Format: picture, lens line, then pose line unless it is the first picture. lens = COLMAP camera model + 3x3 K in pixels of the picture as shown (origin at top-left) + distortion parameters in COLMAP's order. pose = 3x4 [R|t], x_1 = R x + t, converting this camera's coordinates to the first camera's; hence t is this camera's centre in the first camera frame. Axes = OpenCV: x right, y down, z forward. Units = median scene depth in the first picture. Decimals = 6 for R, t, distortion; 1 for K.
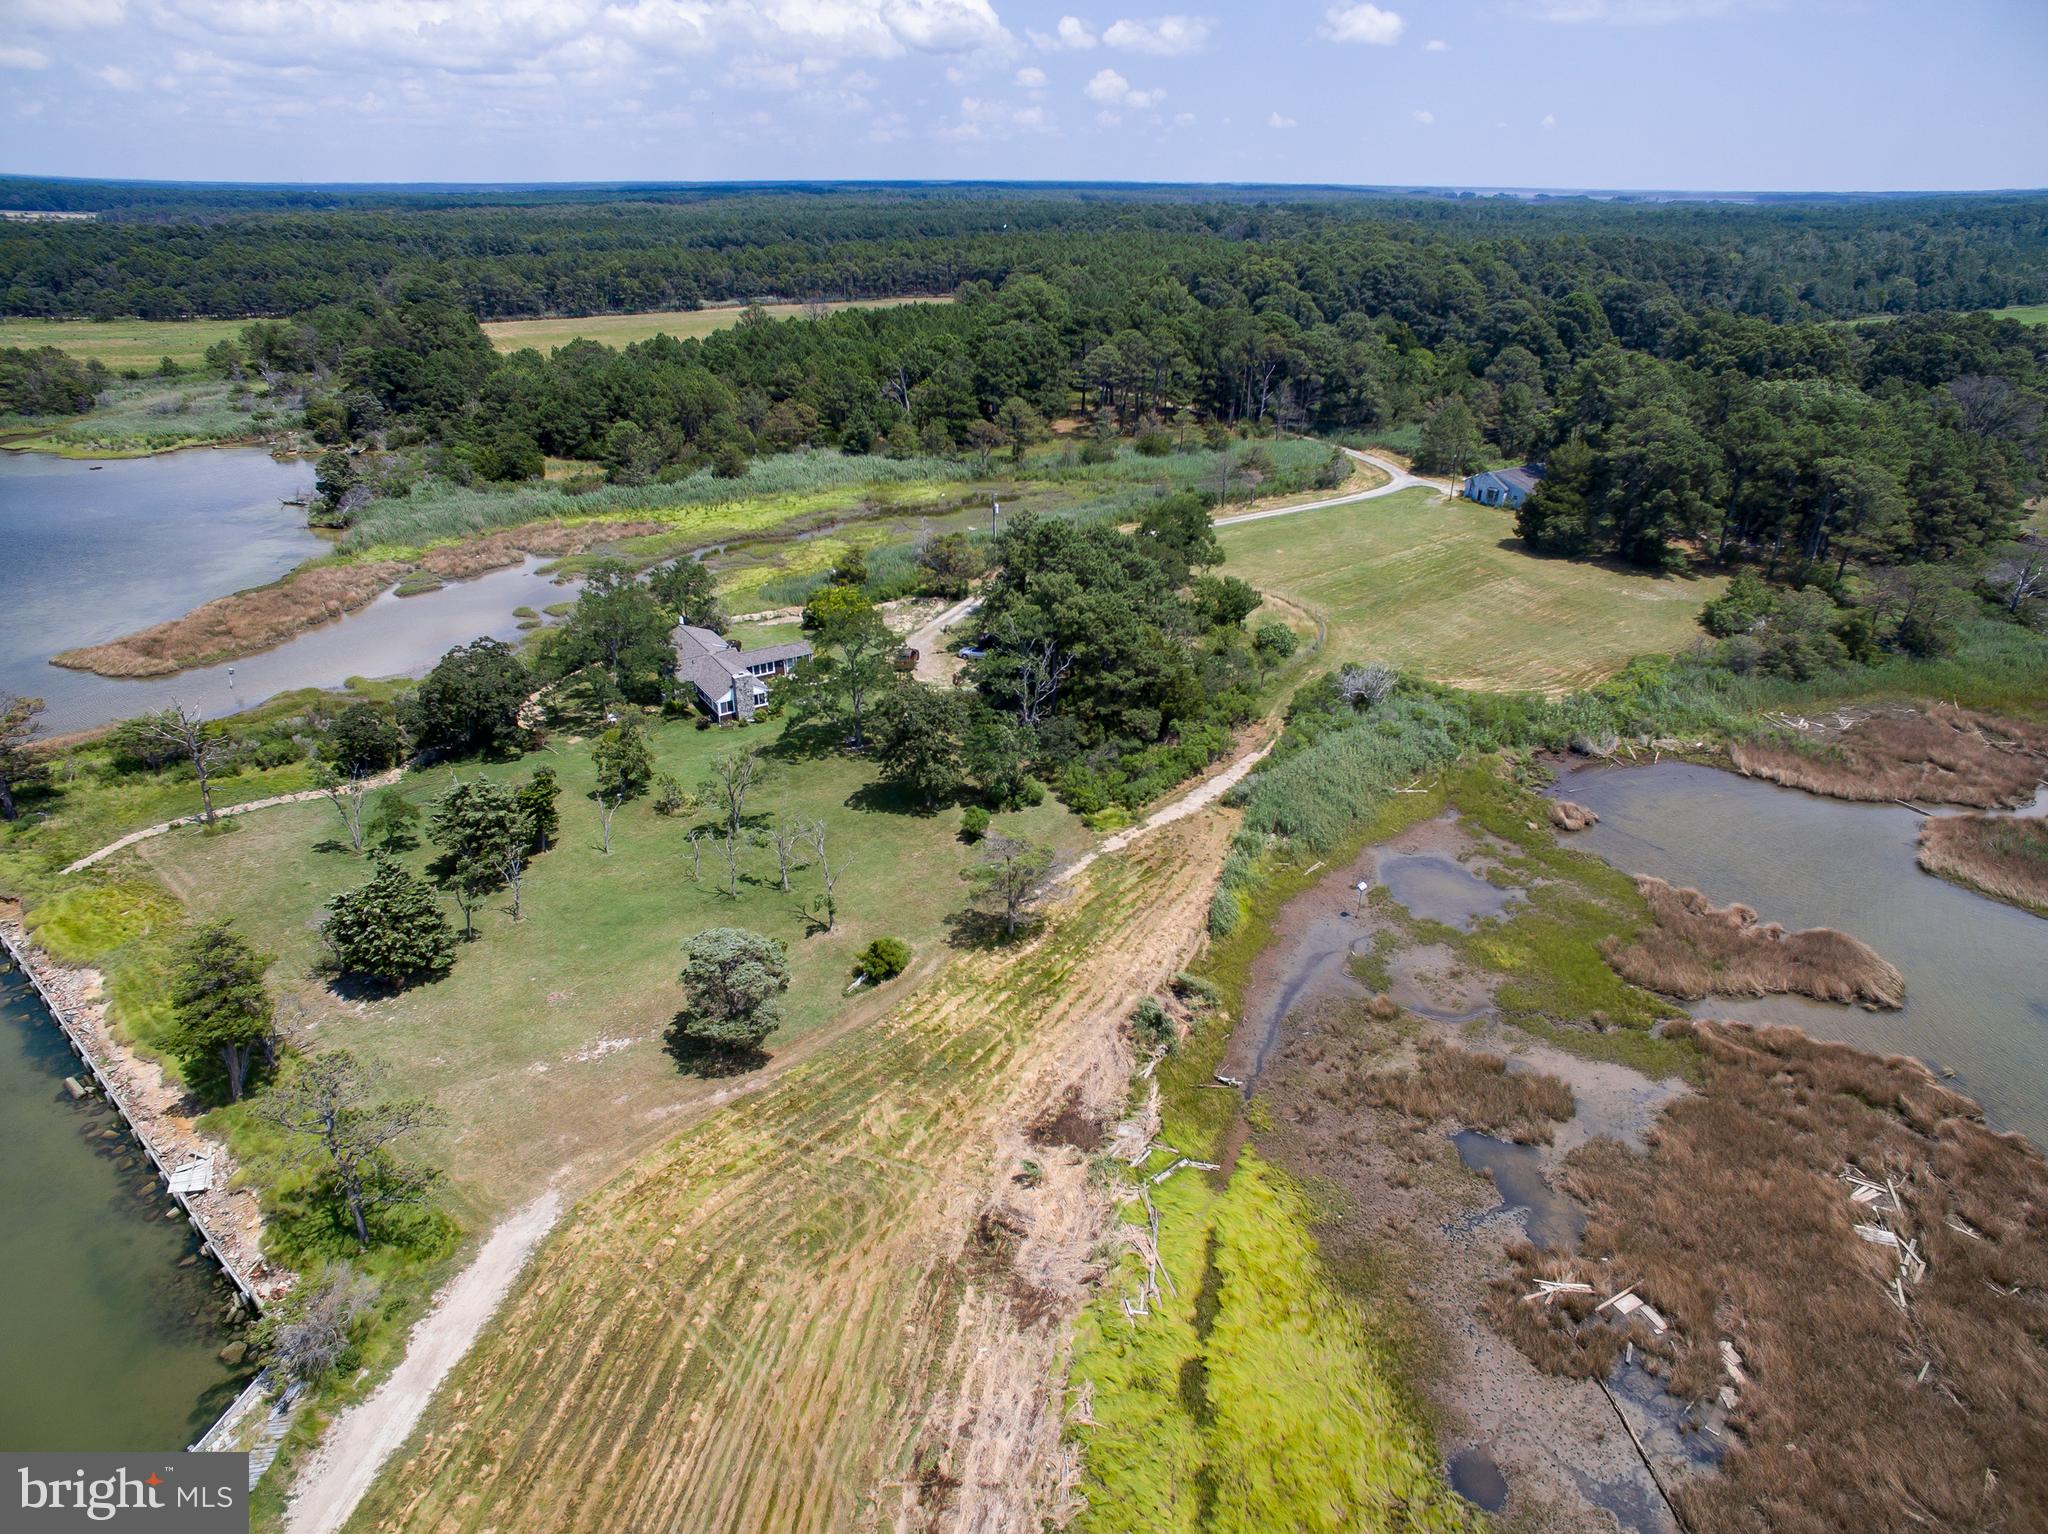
lens RADIAL K [[1206.4, 0, 1041.6], [0, 1206.4, 751.0], [0, 0, 1]] dist [-0.109553, 0.092123]
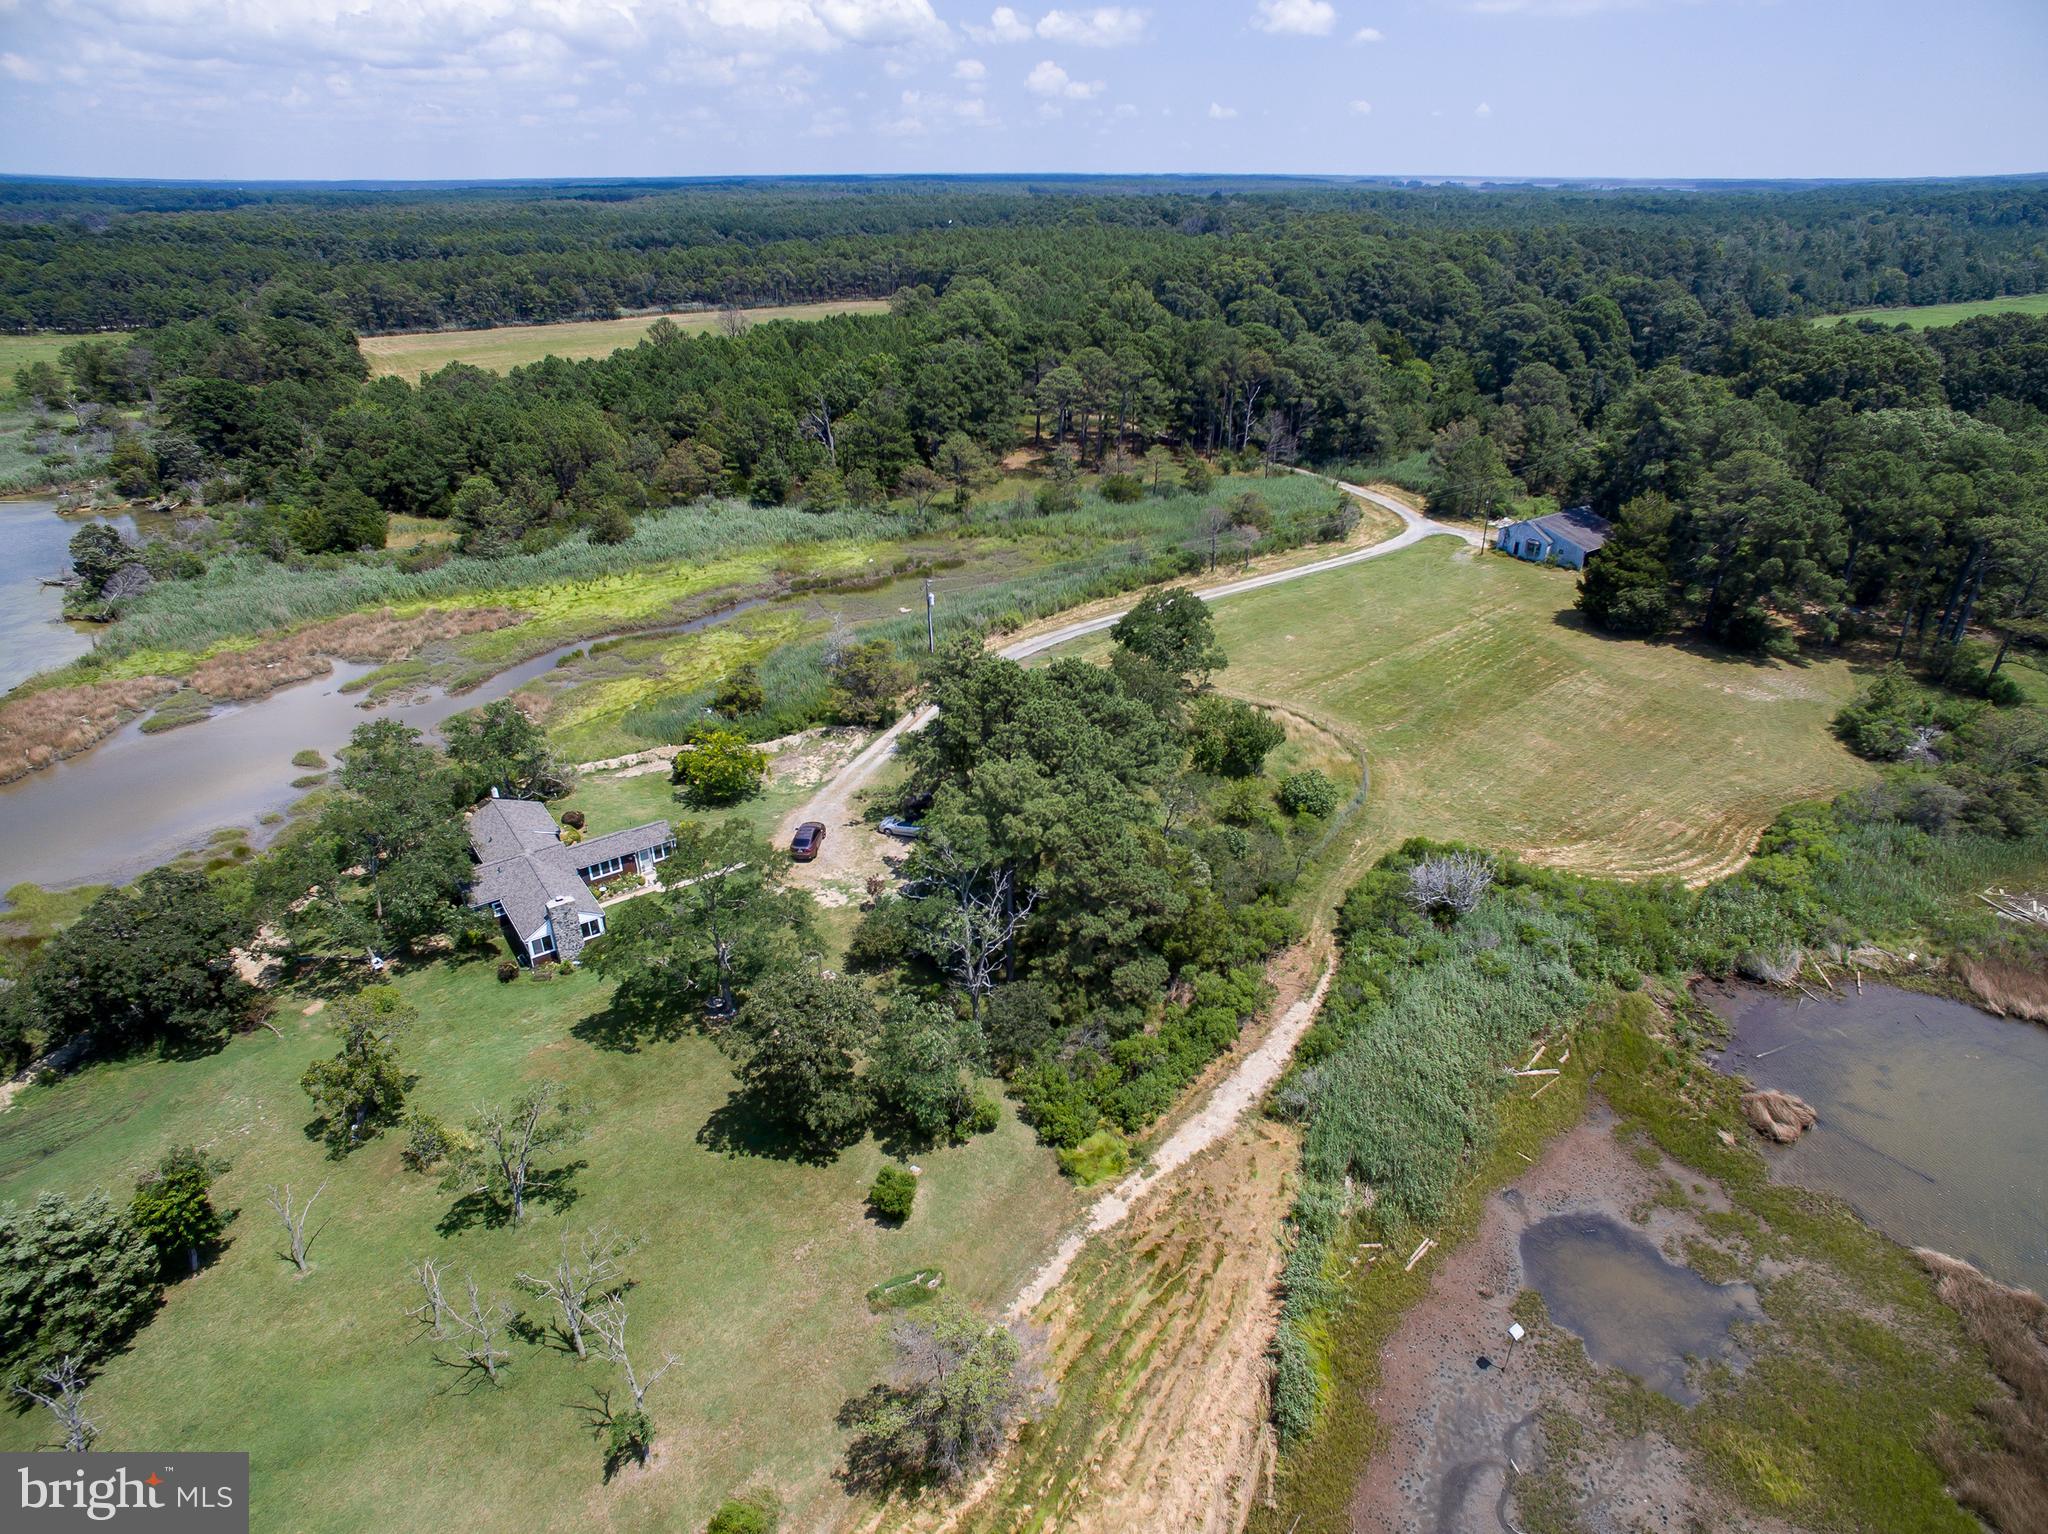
lens RADIAL K [[1206.4, 0, 1041.6], [0, 1206.4, 751.0], [0, 0, 1]] dist [-0.109553, 0.092123]
pose [[0.999166, -0.023930, 0.033074, 0.005097], [0.023756, 0.999702, 0.005626, -0.100727], [-0.033199, -0.004835, 0.999437, 0.208147]]
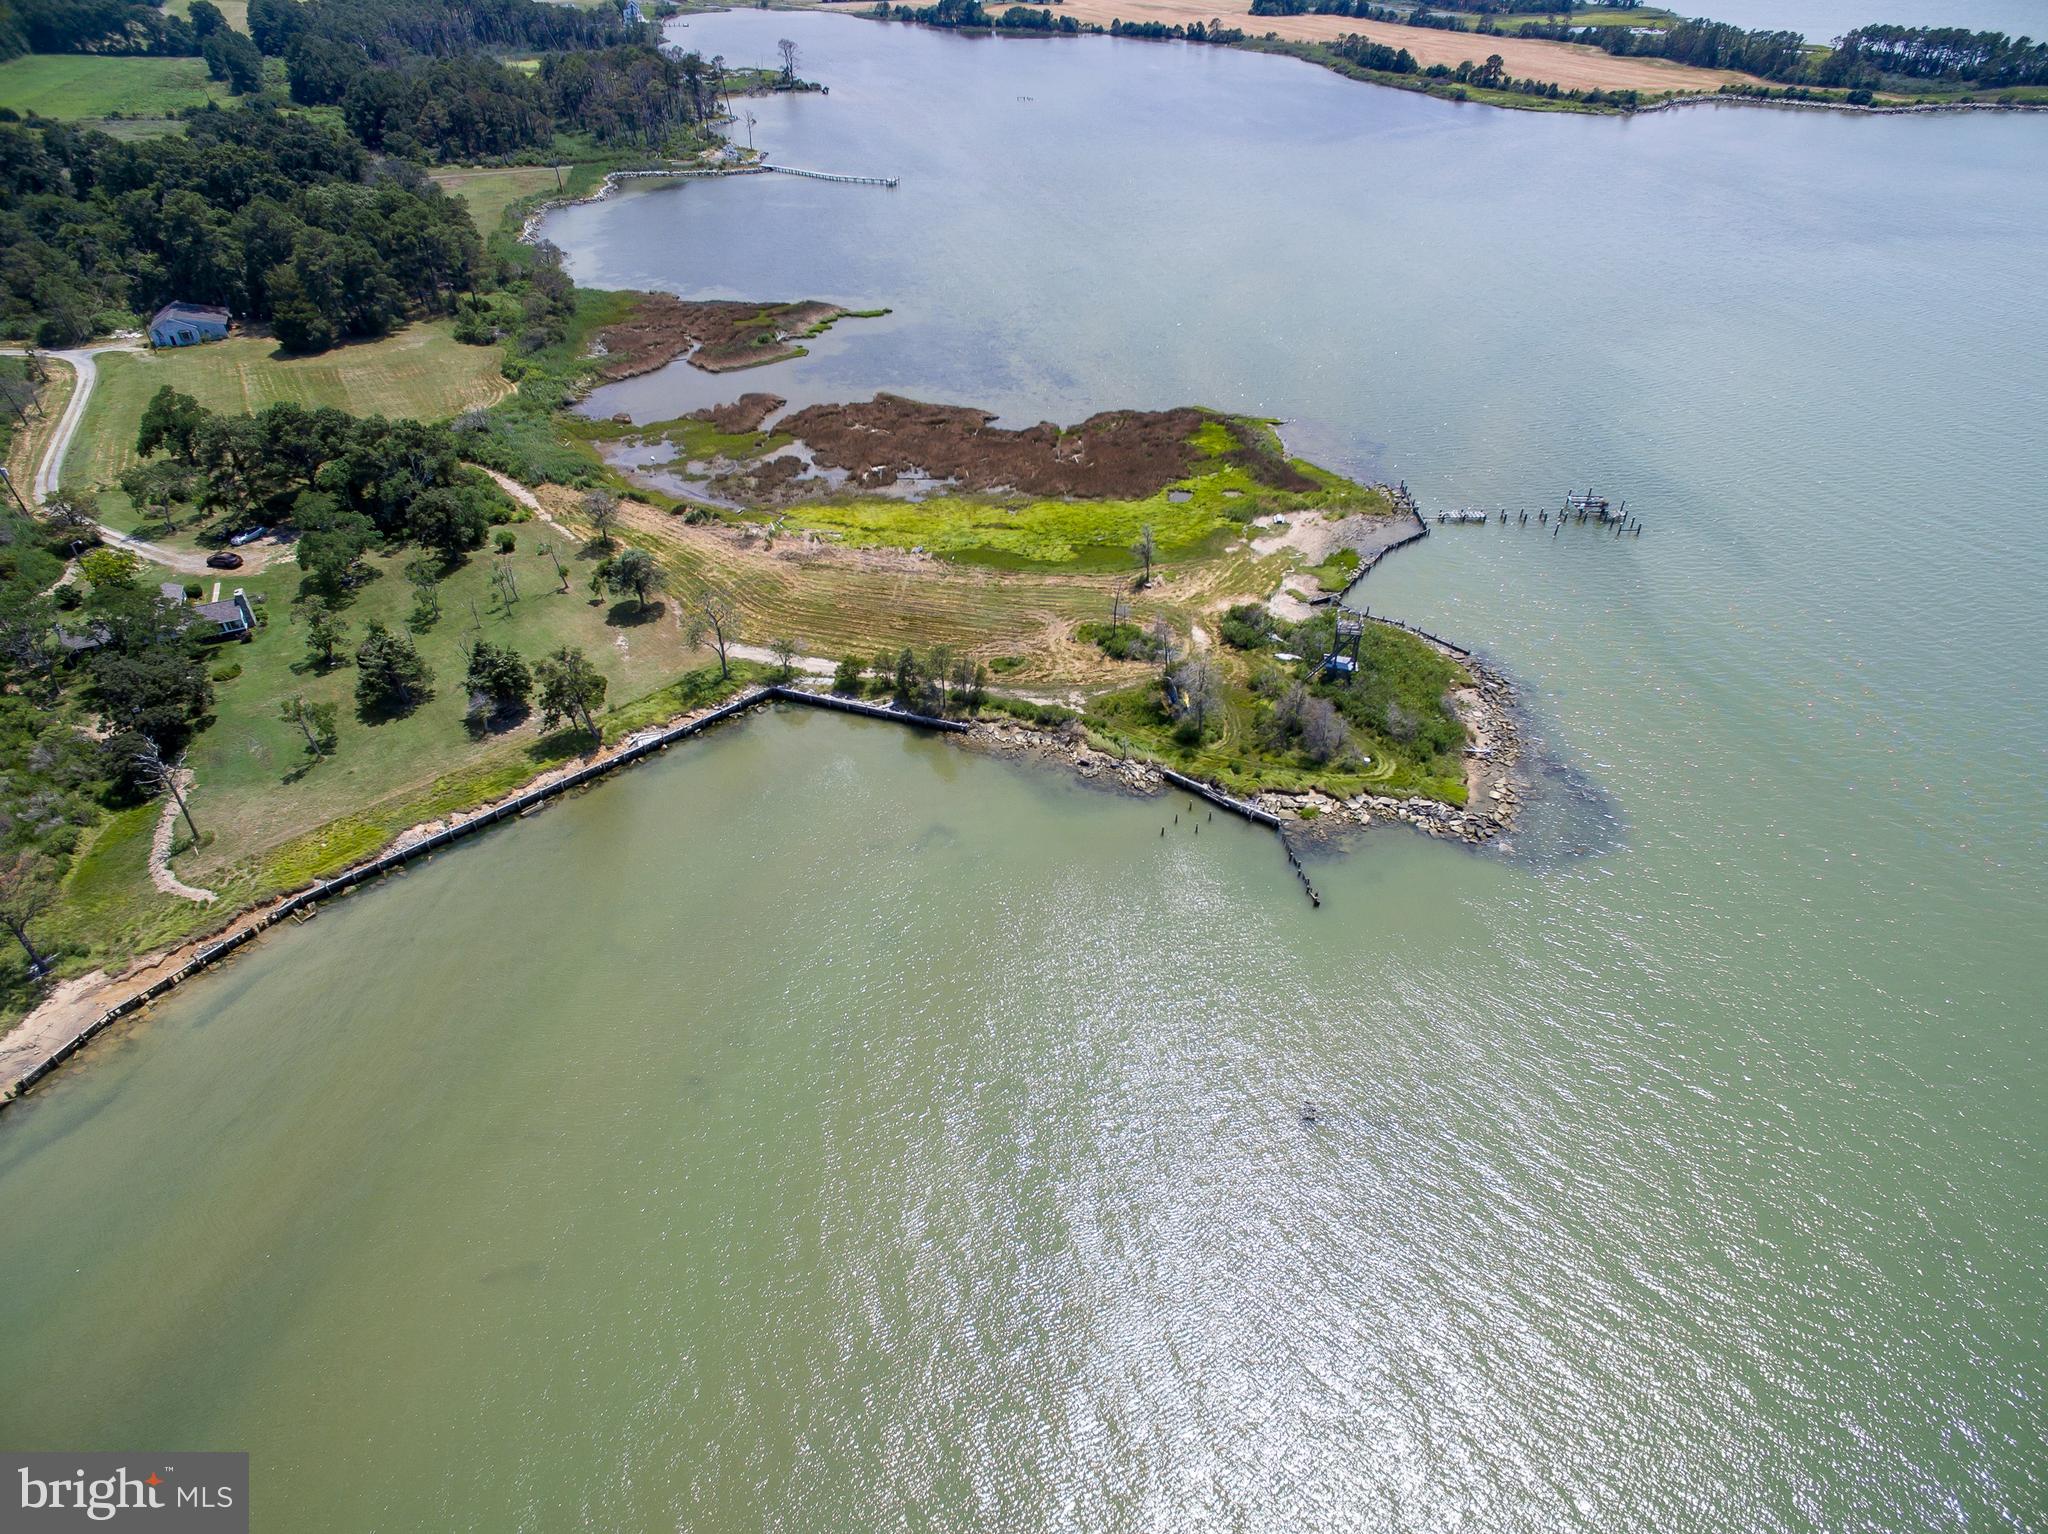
lens RADIAL K [[1206.4, 0, 1041.6], [0, 1206.4, 751.0], [0, 0, 1]] dist [-0.109553, 0.092123]
pose [[0.124784, -0.593531, 0.795079, -0.848177], [0.431144, 0.754168, 0.495325, -0.125771], [-0.893613, 0.280985, 0.350005, -0.113196]]
